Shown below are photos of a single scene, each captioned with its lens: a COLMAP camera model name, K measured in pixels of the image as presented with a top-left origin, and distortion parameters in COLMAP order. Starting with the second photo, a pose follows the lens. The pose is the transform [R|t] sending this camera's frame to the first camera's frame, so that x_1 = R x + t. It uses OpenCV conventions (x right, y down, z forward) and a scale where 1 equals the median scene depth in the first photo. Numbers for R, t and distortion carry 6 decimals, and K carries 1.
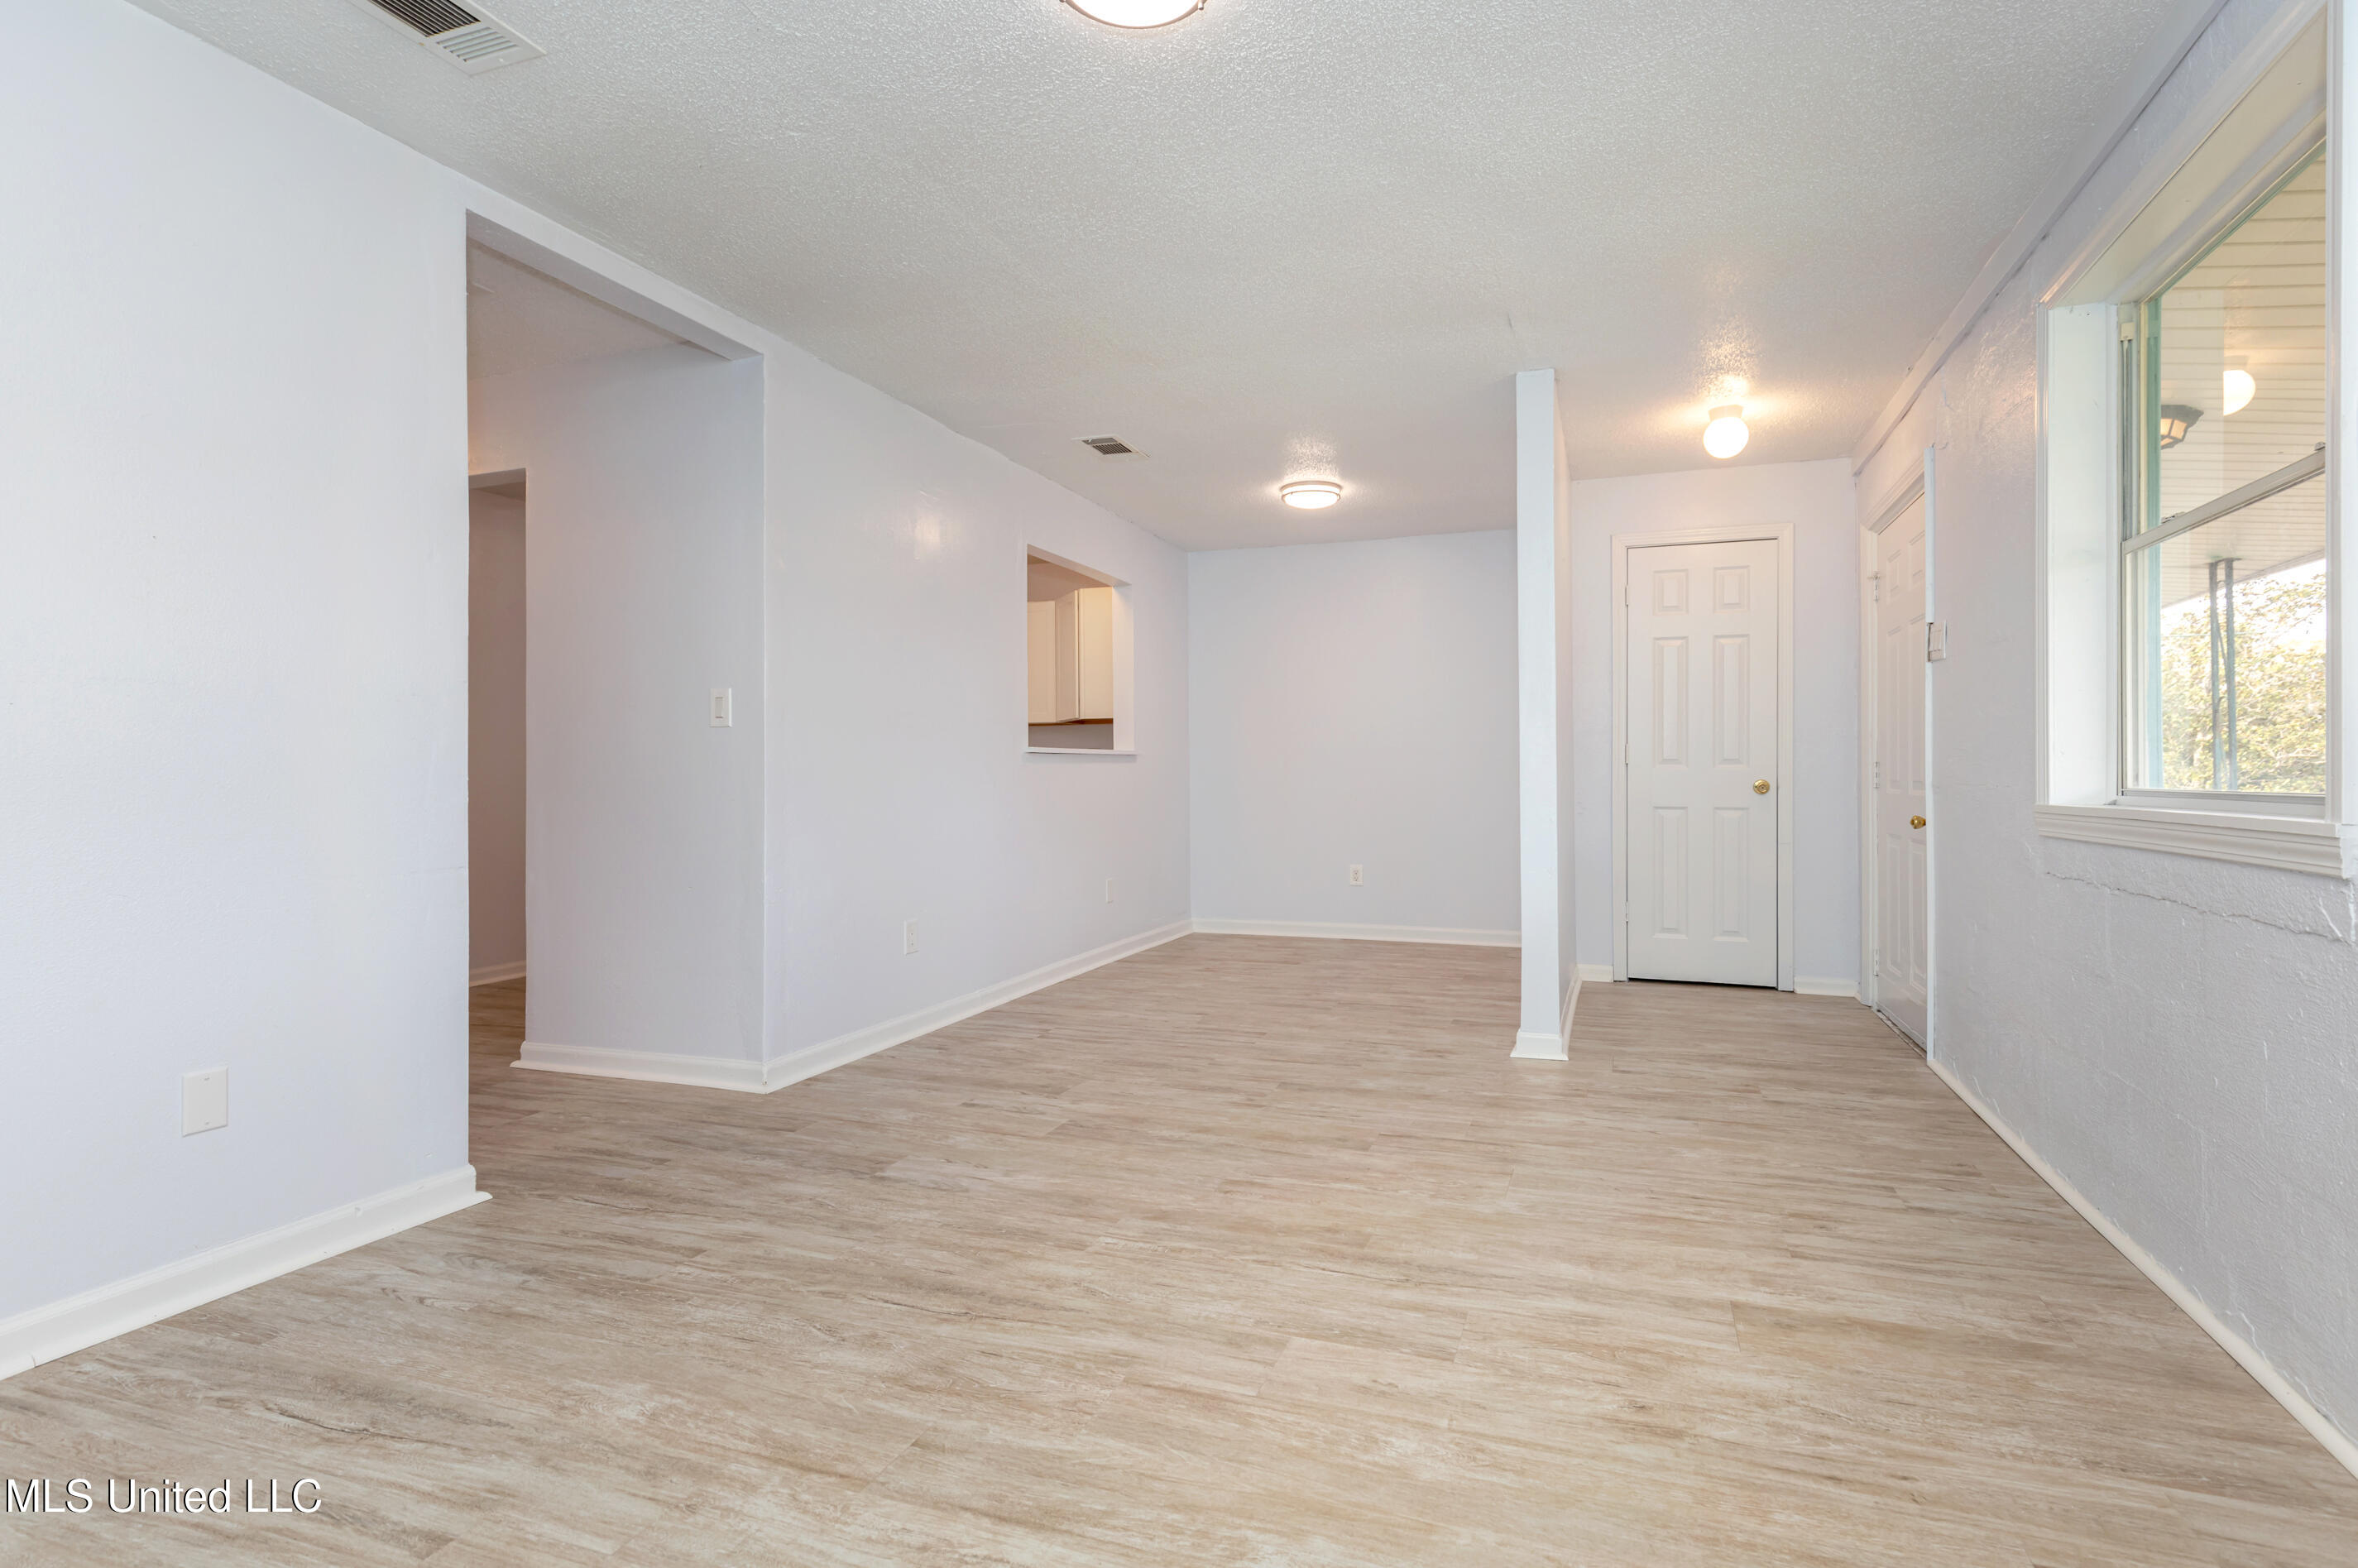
lens RADIAL K [[1066.9, 0, 1170.3], [0, 1066.9, 764.9], [0, 0, 1]] dist [0.002525, -0.001875]
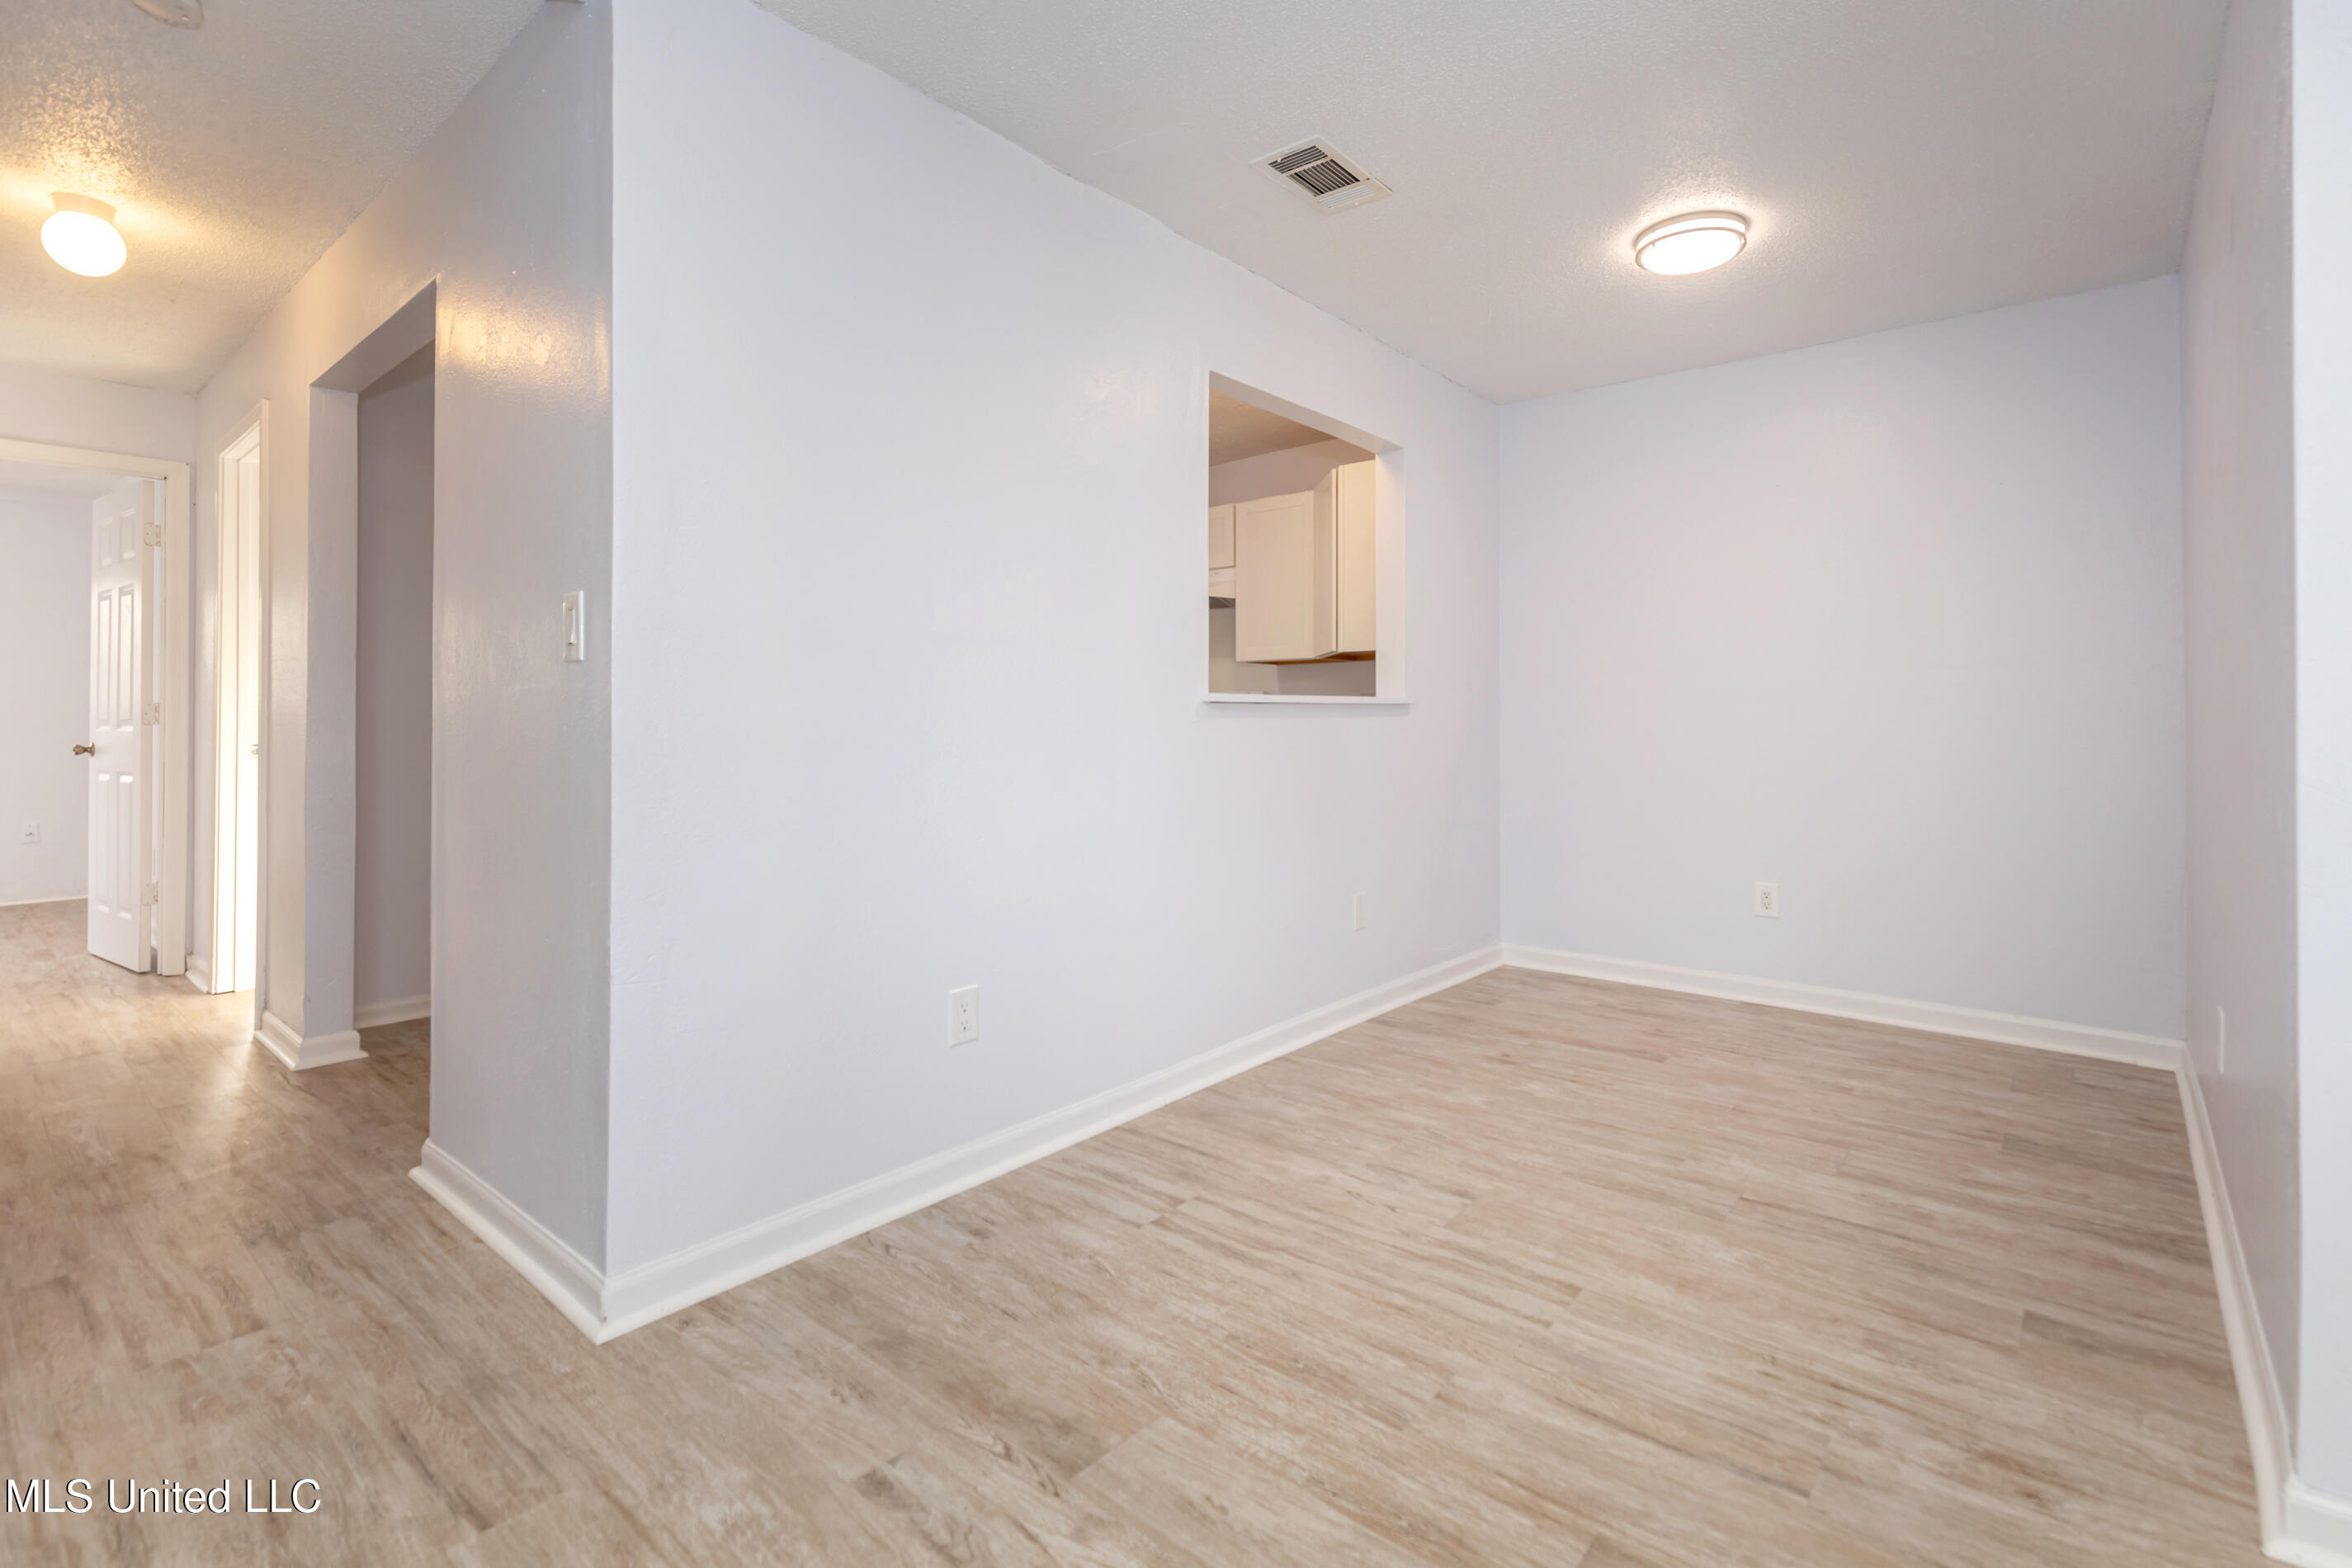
lens RADIAL K [[1064.2, 0, 1275.3], [0, 1064.2, 726.7], [0, 0, 1]] dist [0.002525, -0.001875]
pose [[0.970174, 0.003084, -0.242390, 0.078323], [0.000974, 0.999861, 0.016618, -0.010732], [0.242408, -0.016359, 0.970037, 0.551010]]
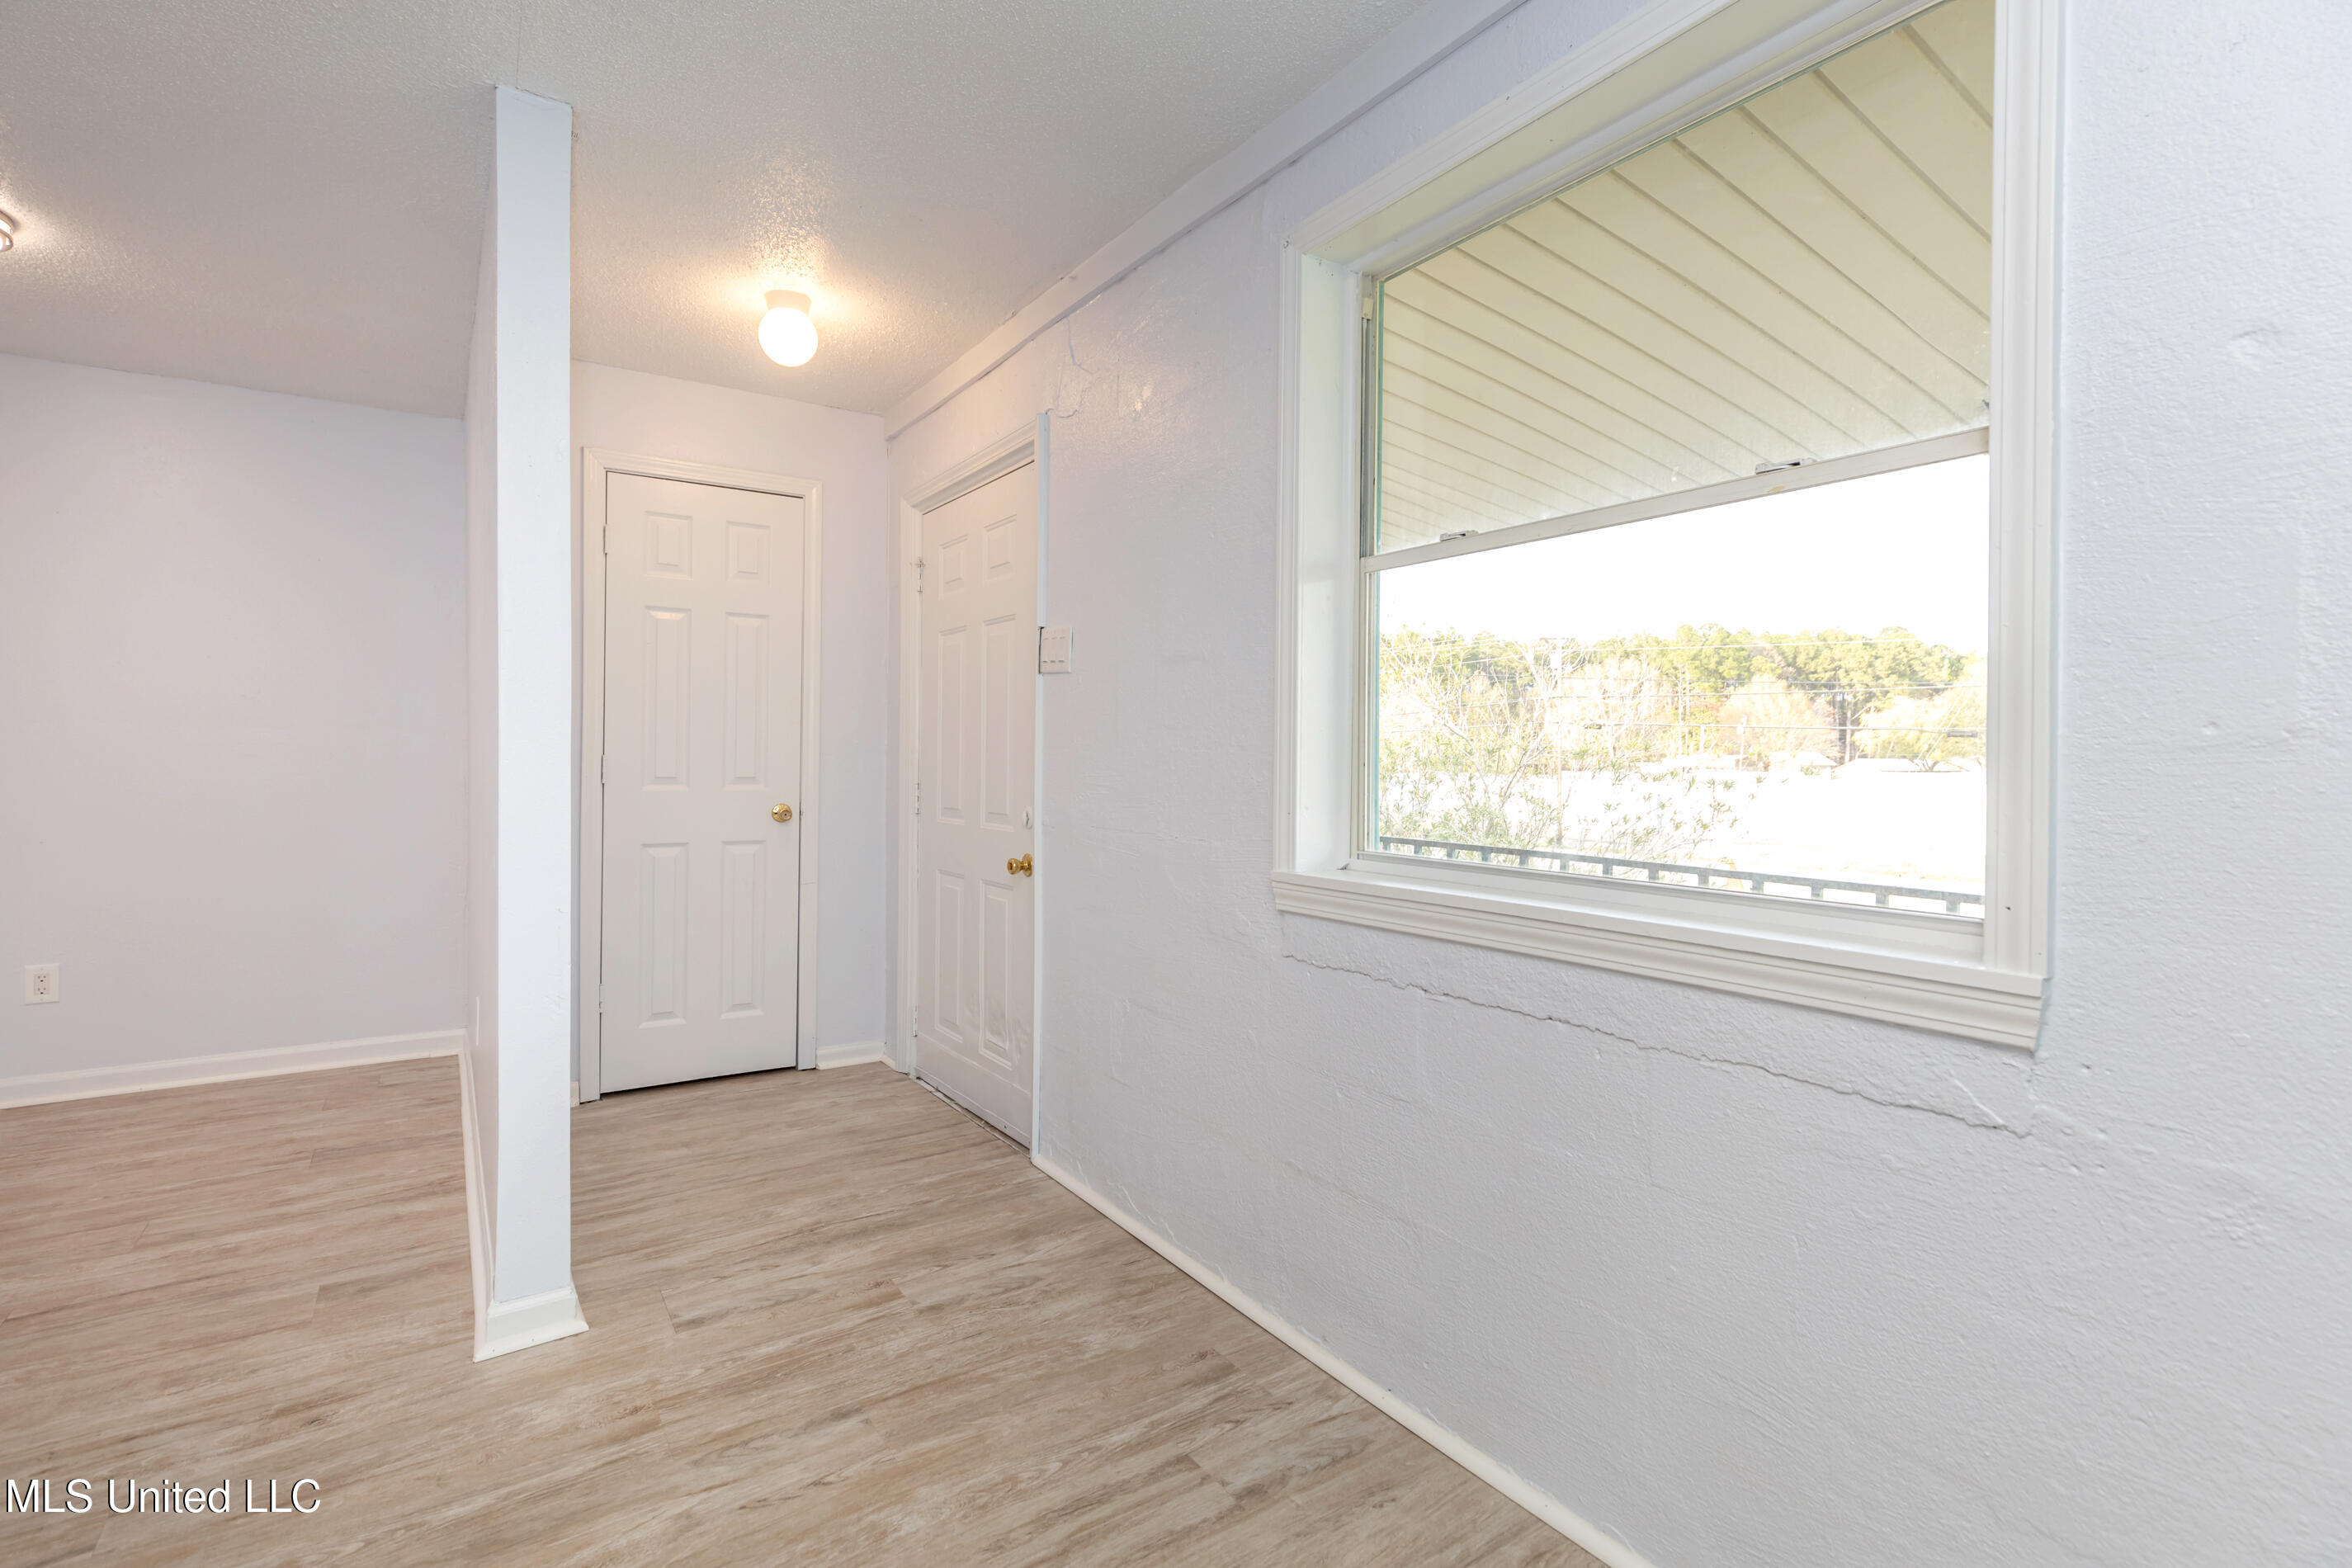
lens RADIAL K [[1064.2, 0, 1109.6], [0, 1064.2, 748.1], [0, 0, 1]] dist [0.002525, -0.001875]
pose [[0.561846, 0.004673, 0.827229, 0.053418], [-0.011477, 0.999932, 0.002146, -0.035667], [-0.827162, -0.010699, 0.561862, 0.421172]]
